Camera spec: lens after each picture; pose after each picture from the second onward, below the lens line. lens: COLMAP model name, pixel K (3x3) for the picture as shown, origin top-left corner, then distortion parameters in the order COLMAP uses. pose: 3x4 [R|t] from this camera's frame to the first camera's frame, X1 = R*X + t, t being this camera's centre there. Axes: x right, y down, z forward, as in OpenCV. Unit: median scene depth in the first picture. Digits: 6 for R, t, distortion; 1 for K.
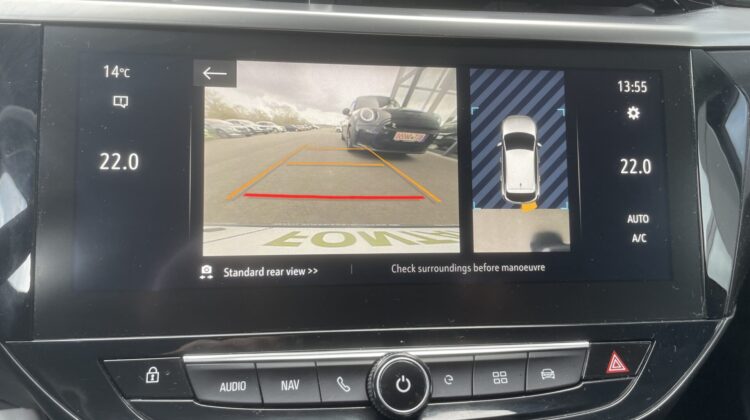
lens RADIAL K [[572.8, 0, 375.0], [0, 572.8, 210.0], [0, 0, 1]] dist [0.081346, -0.124098]
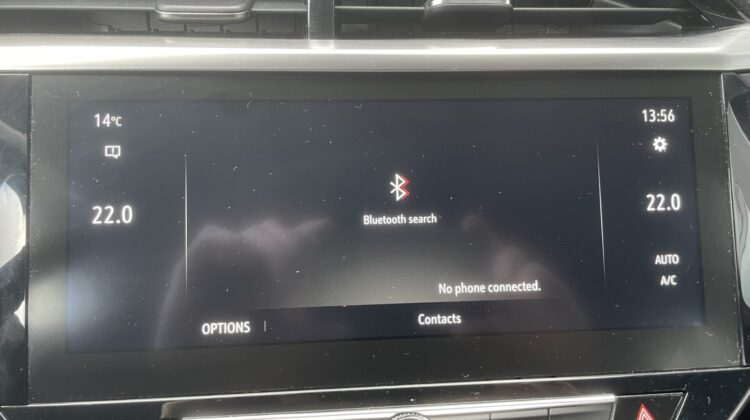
lens RADIAL K [[572.8, 0, 375.0], [0, 572.8, 210.0], [0, 0, 1]] dist [0.081346, -0.124098]
pose [[0.998902, -0.020119, -0.042300, 0.030005], [0.020574, 0.999735, 0.010355, -0.085427], [0.042081, -0.011214, 0.999051, 0.057163]]
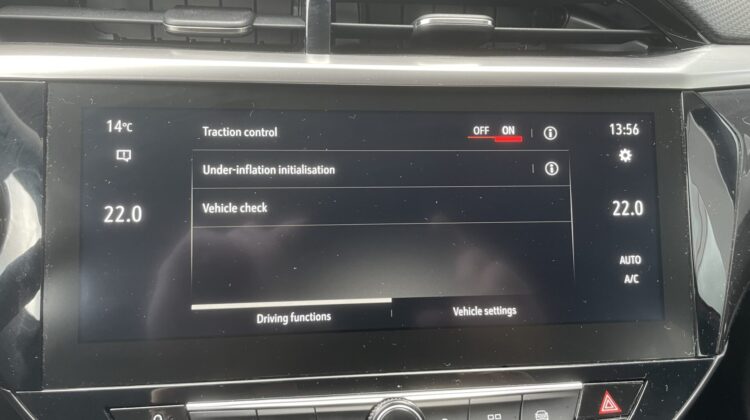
lens RADIAL K [[572.8, 0, 375.0], [0, 572.8, 210.0], [0, 0, 1]] dist [0.081346, -0.124098]
pose [[0.999920, -0.008957, -0.008901, 0.014768], [0.009047, 0.999909, 0.010054, -0.089776], [0.008810, -0.010134, 0.999910, -0.024031]]
